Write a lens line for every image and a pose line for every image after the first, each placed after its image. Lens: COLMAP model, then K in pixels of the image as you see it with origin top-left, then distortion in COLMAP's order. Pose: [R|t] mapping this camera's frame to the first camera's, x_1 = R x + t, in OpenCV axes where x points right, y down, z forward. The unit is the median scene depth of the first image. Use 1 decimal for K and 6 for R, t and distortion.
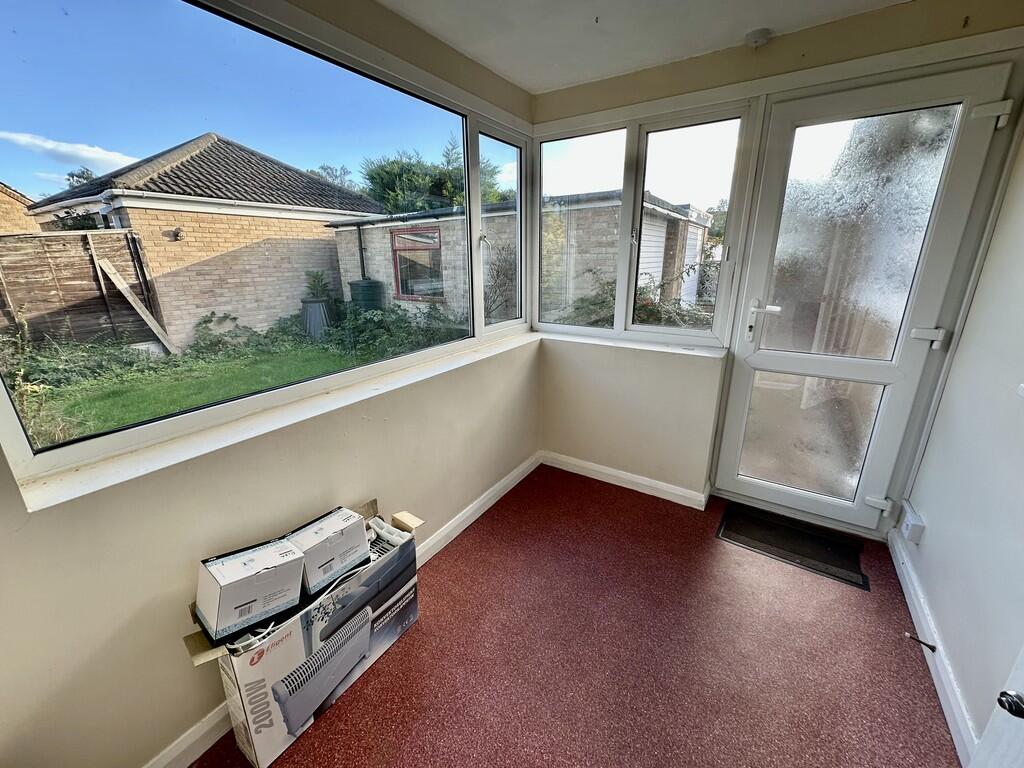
lens RADIAL K [[408.3, 0, 507.1], [0, 408.3, 383.4], [0, 0, 1]] dist [-0.000342, -0.000071]
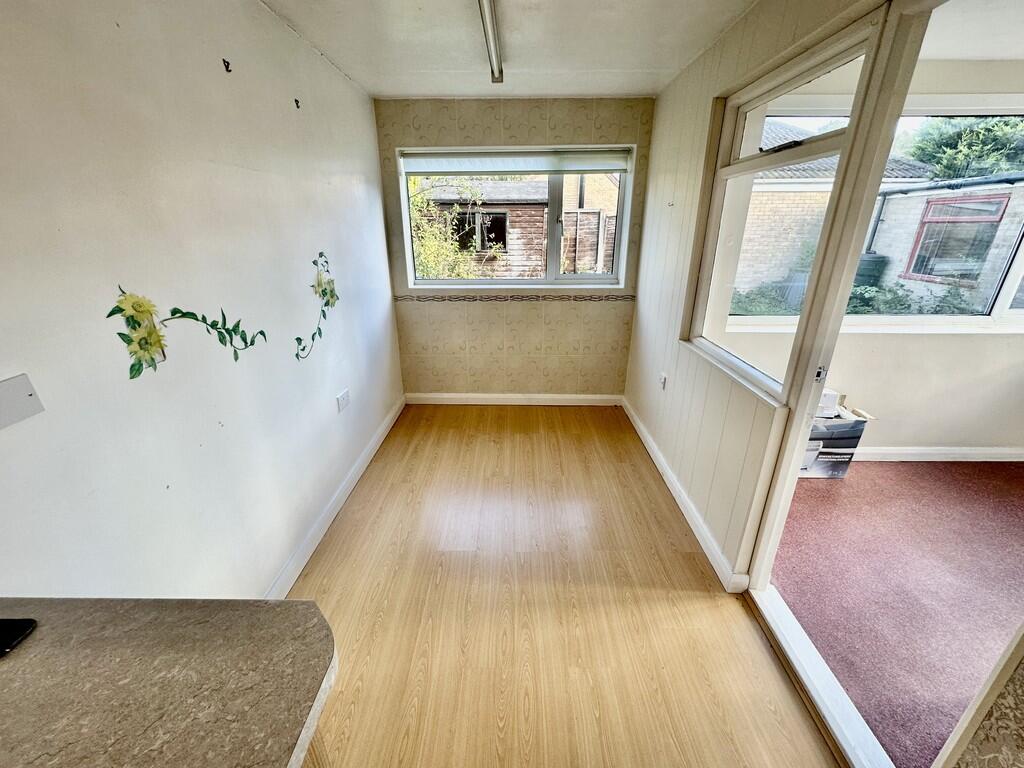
lens RADIAL K [[408.3, 0, 511.2], [0, 408.3, 380.1], [0, 0, 1]] dist [-0.000342, -0.000071]
pose [[0.536916, 0.308918, -0.785042, 0.048063], [-0.253110, 0.946664, 0.199407, 0.051948], [0.804771, 0.091638, 0.586469, -0.224052]]
